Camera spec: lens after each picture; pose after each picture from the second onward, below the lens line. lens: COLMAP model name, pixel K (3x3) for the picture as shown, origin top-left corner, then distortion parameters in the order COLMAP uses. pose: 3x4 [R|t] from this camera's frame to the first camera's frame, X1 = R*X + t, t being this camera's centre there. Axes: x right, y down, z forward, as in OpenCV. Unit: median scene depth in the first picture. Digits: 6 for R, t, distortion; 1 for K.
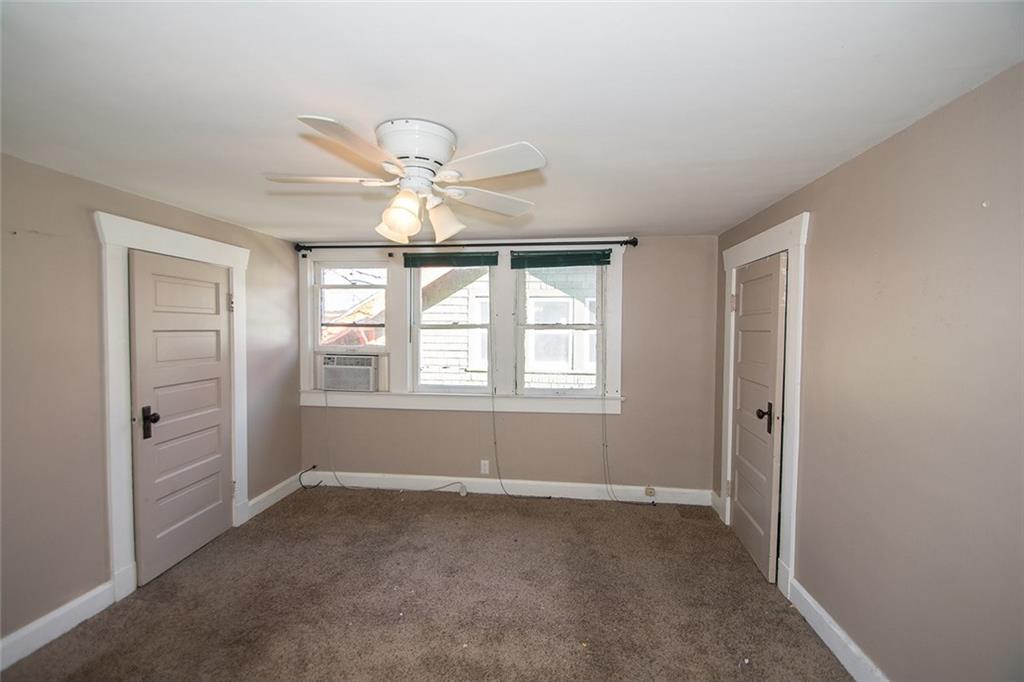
lens RADIAL K [[445.4, 0, 505.7], [0, 445.4, 341.7], [0, 0, 1]] dist [0.001070, -0.005949]
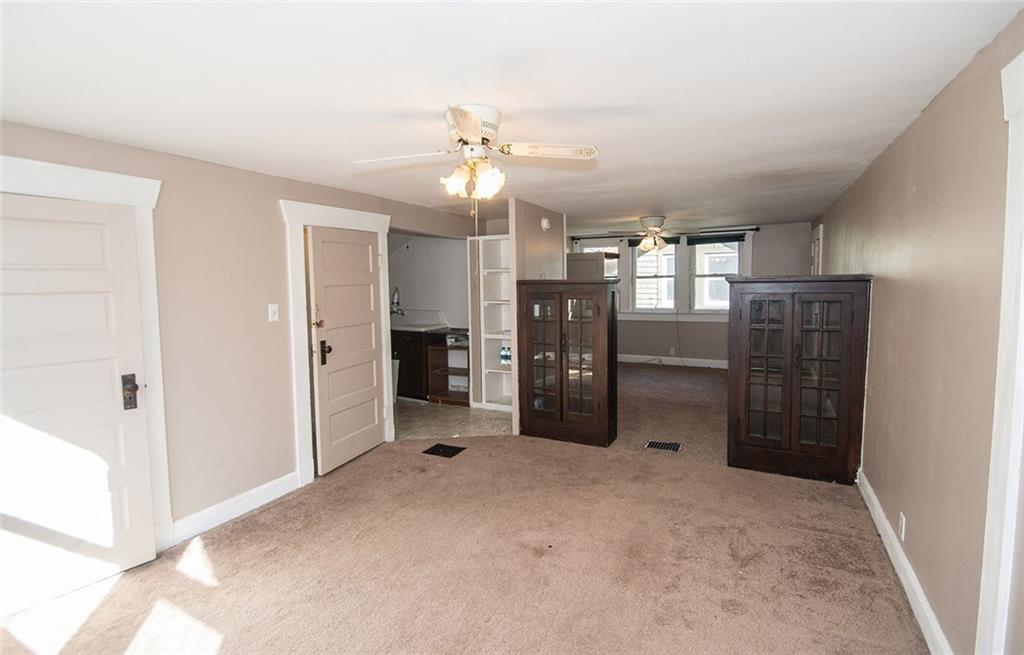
lens RADIAL K [[462.1, 0, 512.6], [0, 462.1, 300.8], [0, 0, 1]] dist [-0.003472, -0.005703]
pose [[0.932503, -0.000004, -0.361161, 0.028472], [0.005405, 0.999888, 0.013946, 0.037677], [0.361121, -0.014957, 0.932399, -1.065436]]
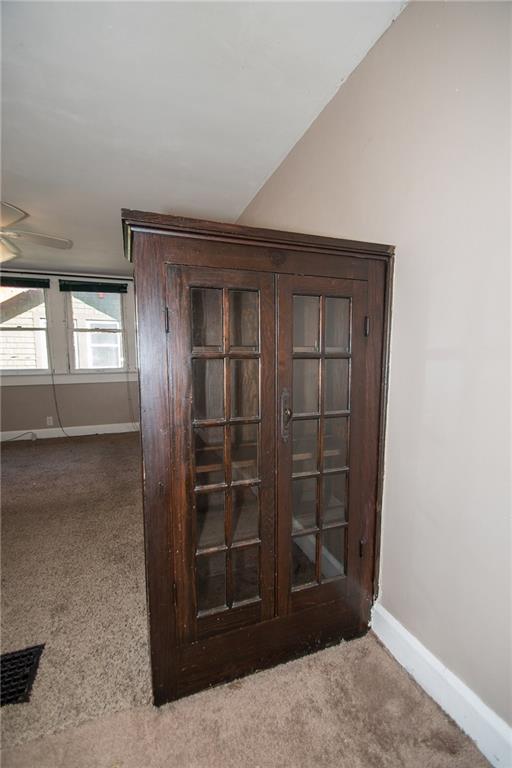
lens RADIAL K [[334.0, 0, 257.0], [0, 334.0, 391.2], [0, 0, 1]] dist [0.001070, -0.005949]
pose [[0.884356, -0.059426, 0.463015, 0.058758], [0.026385, 0.996642, 0.077519, 0.107907], [-0.466067, -0.056338, 0.882954, -0.353460]]
